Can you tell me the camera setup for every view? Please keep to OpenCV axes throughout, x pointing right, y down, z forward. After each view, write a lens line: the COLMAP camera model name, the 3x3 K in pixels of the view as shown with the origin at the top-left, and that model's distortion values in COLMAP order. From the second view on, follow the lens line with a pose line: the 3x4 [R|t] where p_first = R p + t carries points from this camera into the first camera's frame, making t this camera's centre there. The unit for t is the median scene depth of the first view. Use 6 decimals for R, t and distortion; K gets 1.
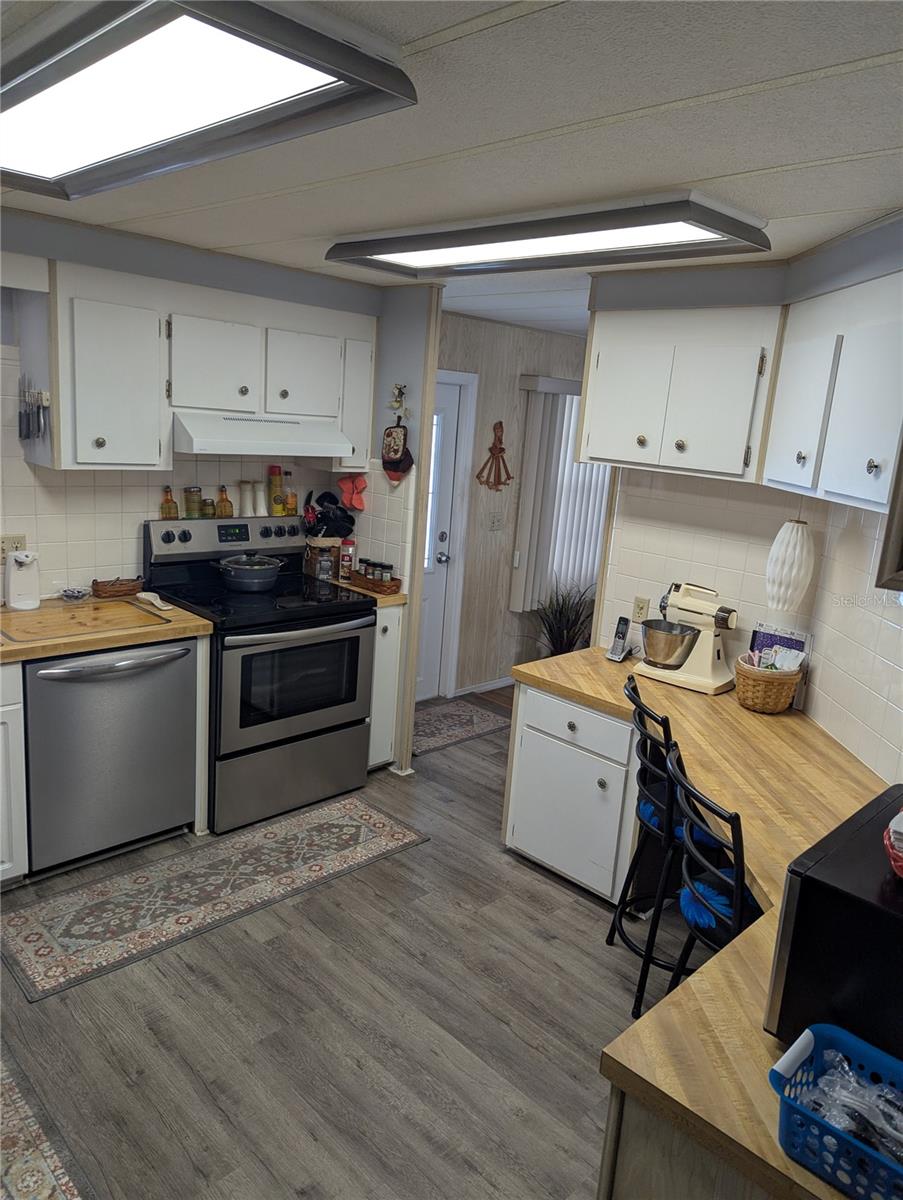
lens RADIAL K [[845.4, 0, 455.5], [0, 845.4, 599.7], [0, 0, 1]] dist [0.073046, -0.065835]
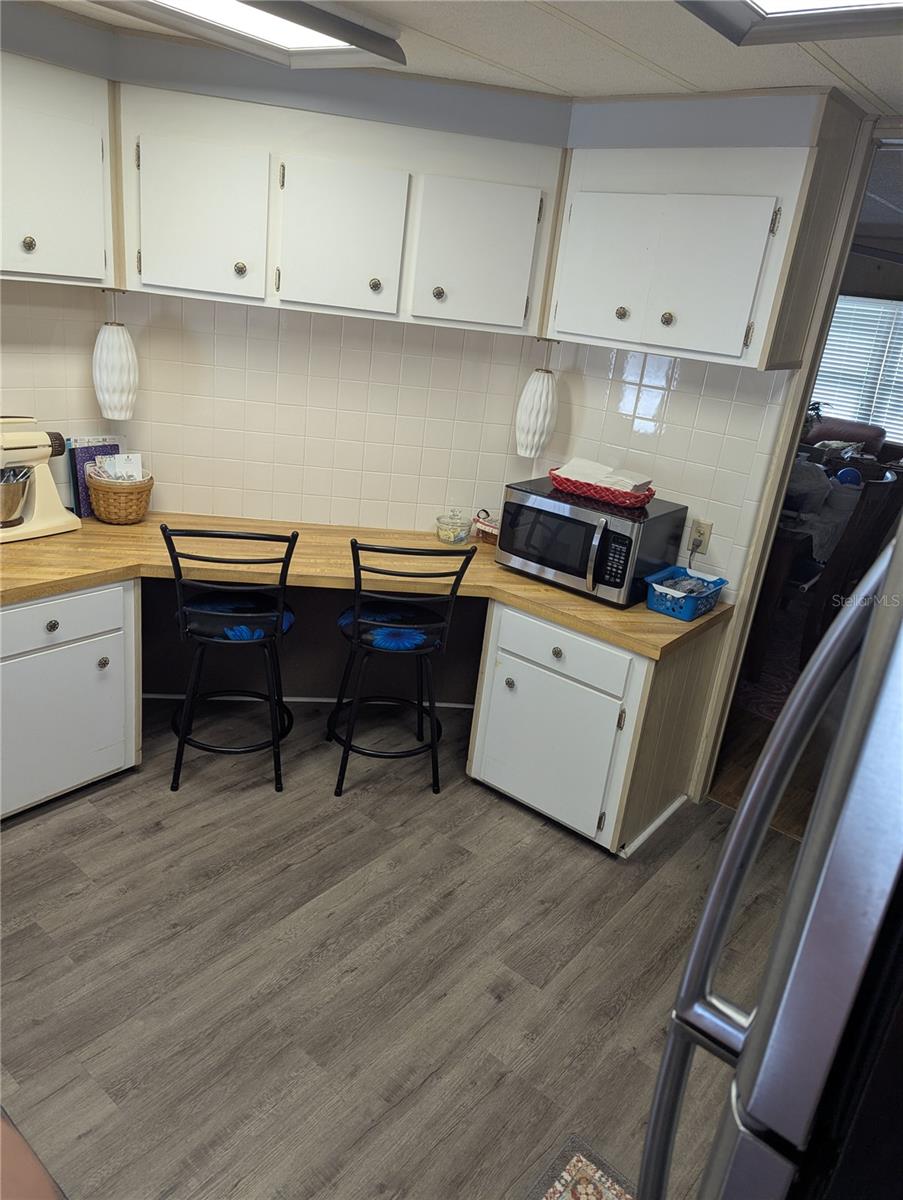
lens RADIAL K [[845.4, 0, 451.6], [0, 845.4, 593.1], [0, 0, 1]] dist [0.073046, -0.065835]
pose [[-0.098528, -0.427220, 0.898763, -0.758025], [0.095372, 0.894947, 0.435861, -0.240920], [-0.990554, 0.128661, -0.047433, 0.813152]]
